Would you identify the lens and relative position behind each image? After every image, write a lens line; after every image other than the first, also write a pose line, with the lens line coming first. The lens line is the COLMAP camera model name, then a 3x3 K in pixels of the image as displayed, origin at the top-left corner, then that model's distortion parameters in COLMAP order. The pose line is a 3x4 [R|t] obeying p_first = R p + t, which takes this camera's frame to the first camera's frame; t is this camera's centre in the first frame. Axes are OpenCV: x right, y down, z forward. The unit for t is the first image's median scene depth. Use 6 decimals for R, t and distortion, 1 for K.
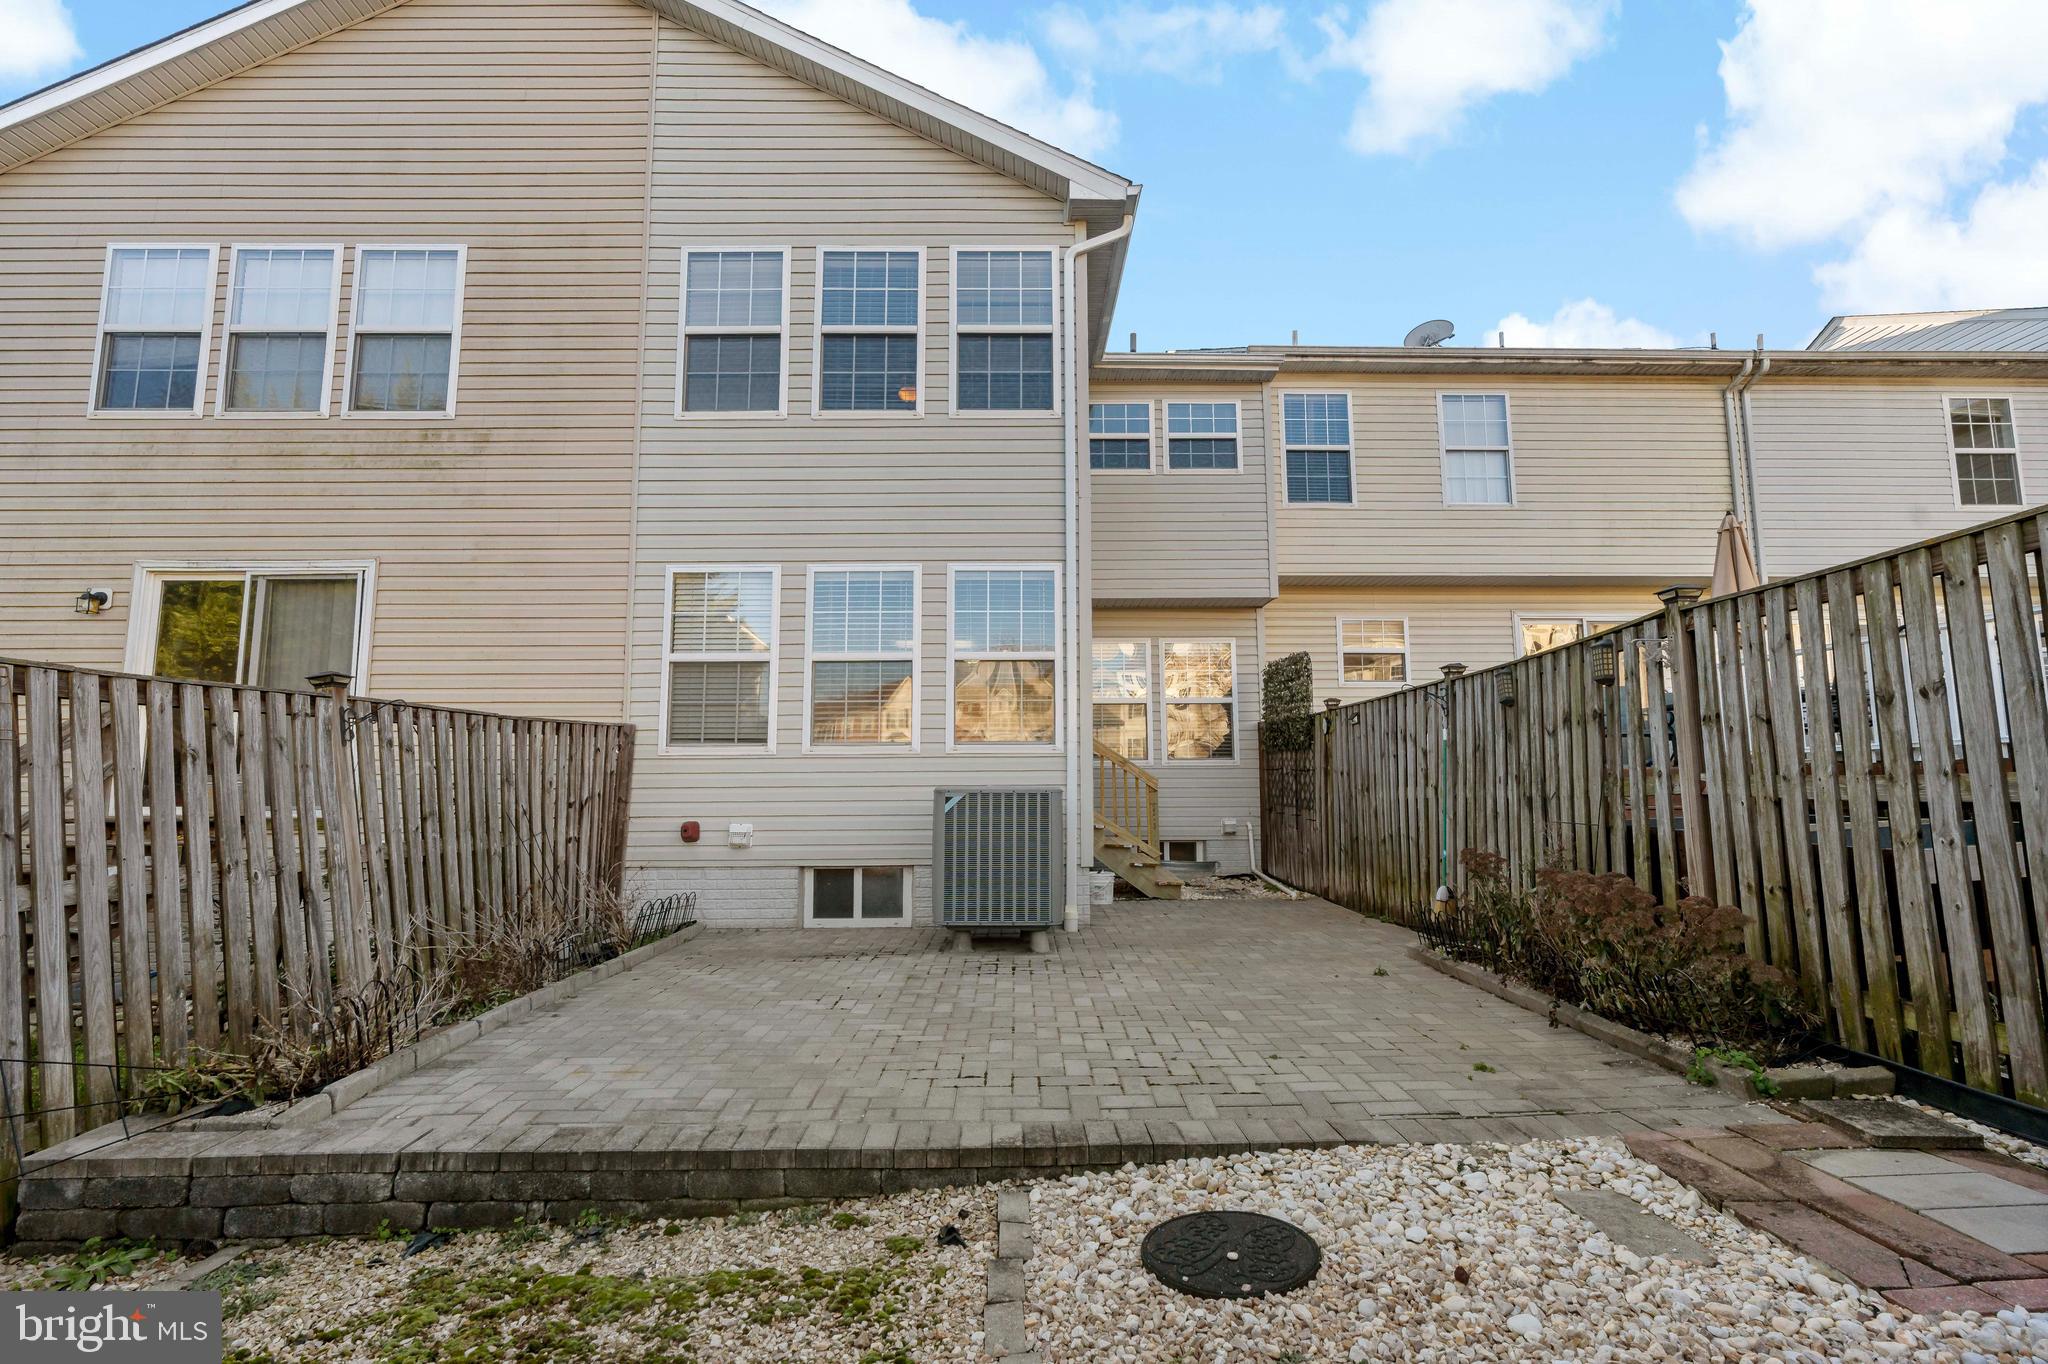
lens RADIAL K [[934.5, 0, 1029.1], [0, 934.5, 679.1], [0, 0, 1]] dist [-0.011600, 0.004948]
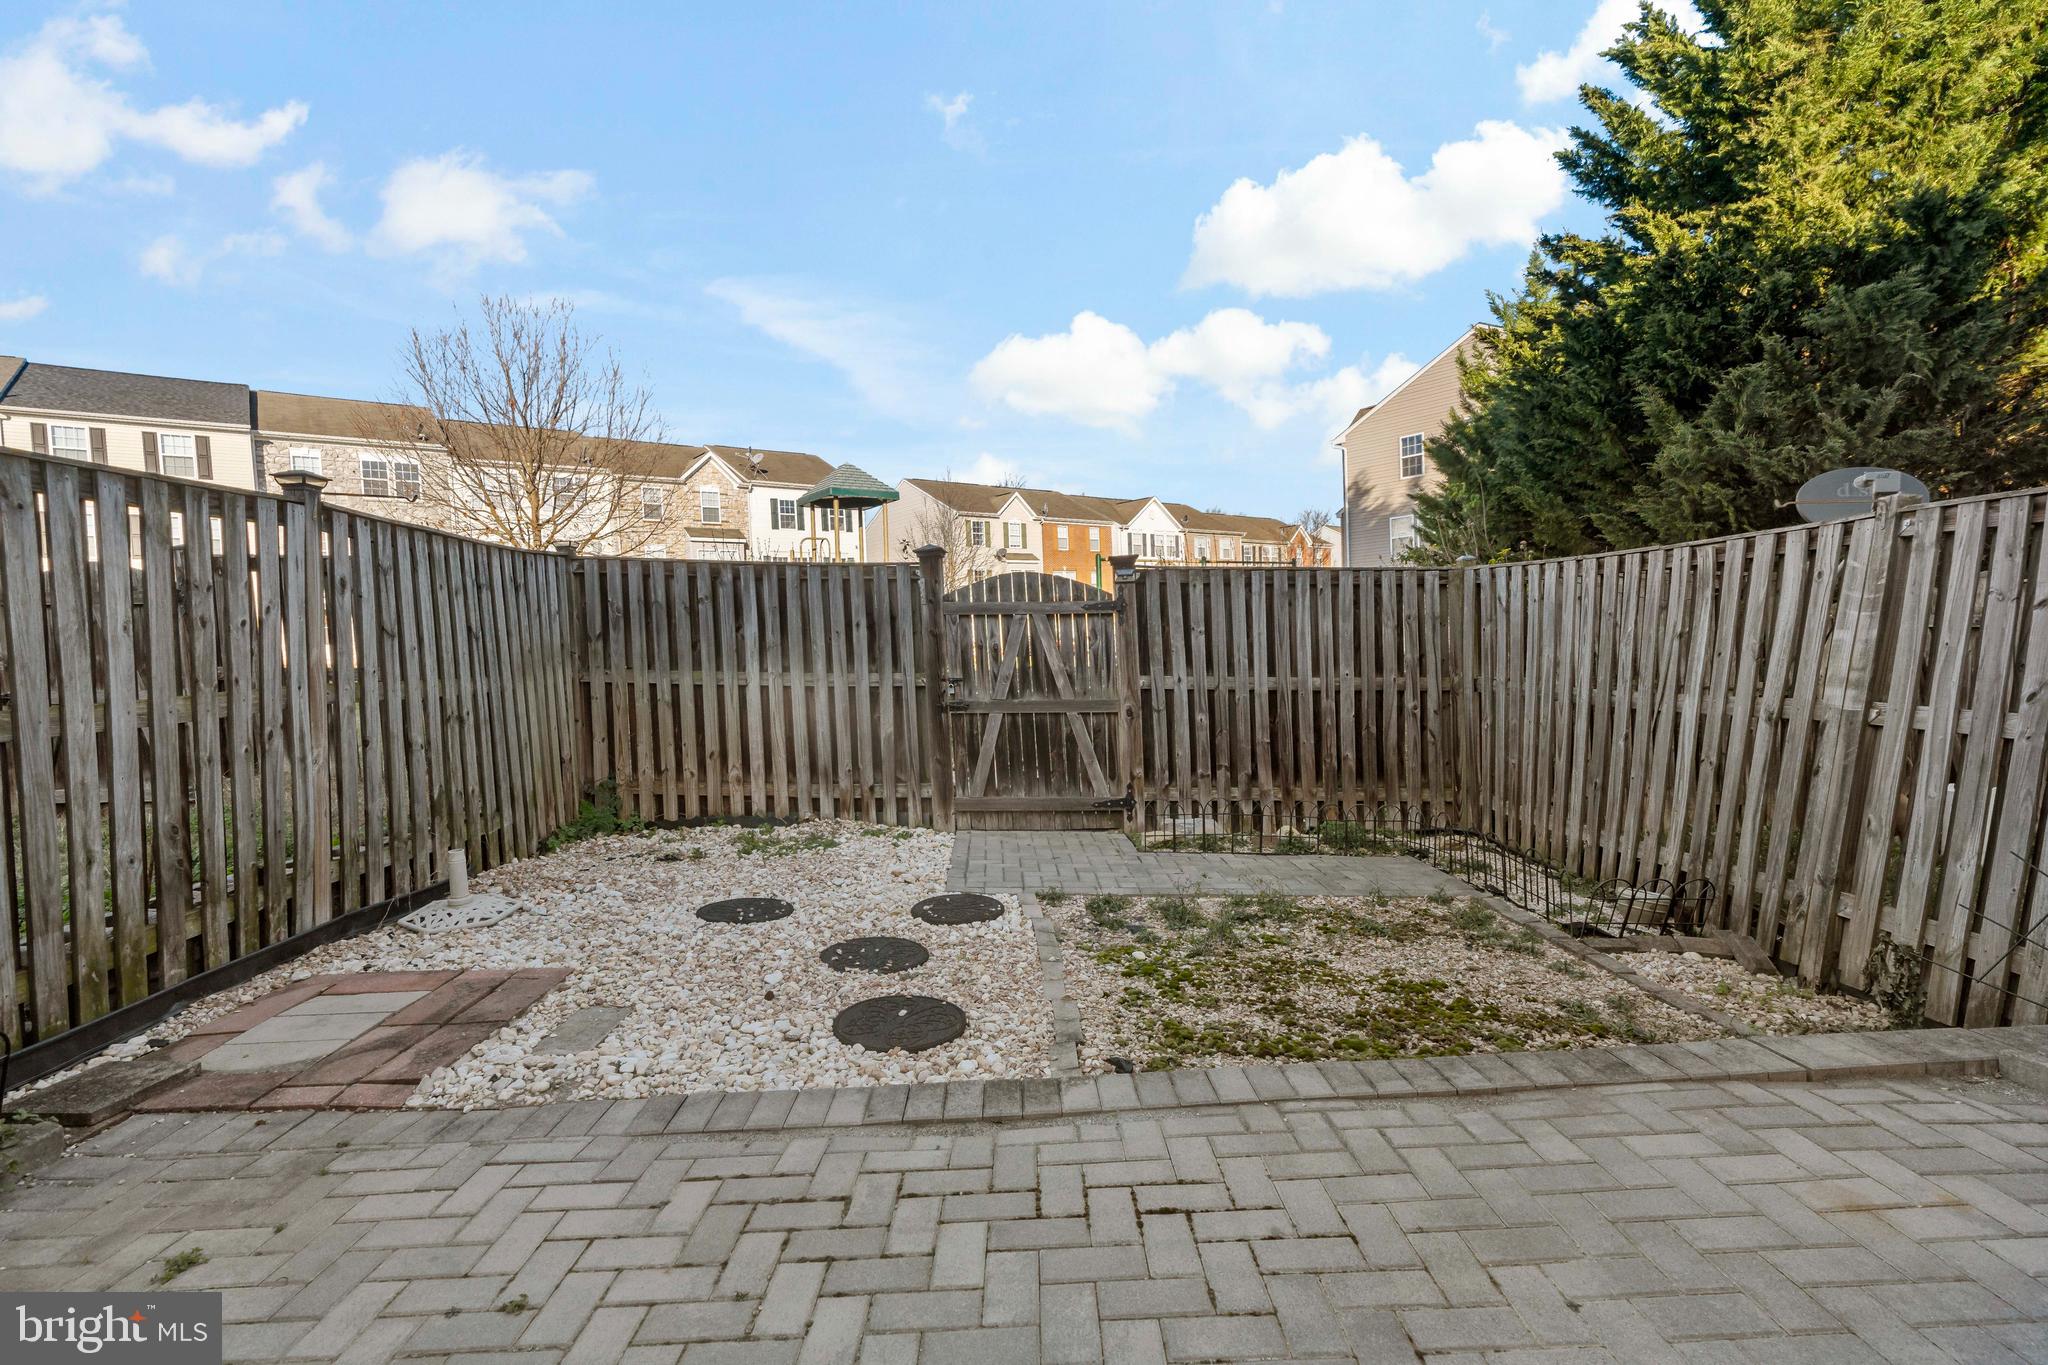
lens RADIAL K [[934.5, 0, 1023.4], [0, 934.5, 683.1], [0, 0, 1]] dist [-0.011600, 0.004948]
pose [[-0.998711, 0.049179, 0.012573, -0.002639], [0.047902, 0.995044, -0.087134, 0.171640], [-0.016796, -0.086419, -0.996117, 1.603655]]
